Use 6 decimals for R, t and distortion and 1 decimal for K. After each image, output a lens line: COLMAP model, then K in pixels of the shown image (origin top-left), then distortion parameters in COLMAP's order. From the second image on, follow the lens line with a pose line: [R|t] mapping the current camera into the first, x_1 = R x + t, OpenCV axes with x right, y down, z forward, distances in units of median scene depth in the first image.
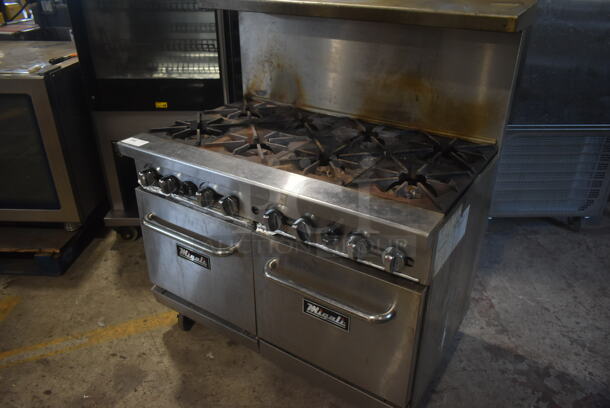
lens RADIAL K [[469.4, 0, 305.0], [0, 469.4, 204.0], [0, 0, 1]] dist [-0.009155, -0.004018]
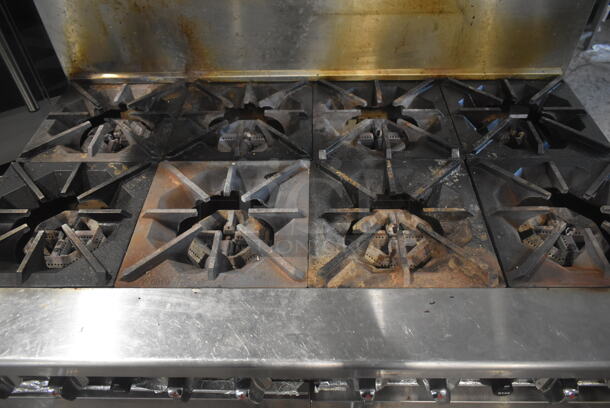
lens RADIAL K [[469.4, 0, 305.0], [0, 469.4, 204.0], [0, 0, 1]] dist [-0.009155, -0.004018]
pose [[0.842027, -0.396344, 0.365926, -0.184388], [0.269384, 0.896663, 0.351322, -0.260939], [-0.467357, -0.197248, 0.861784, 0.508924]]
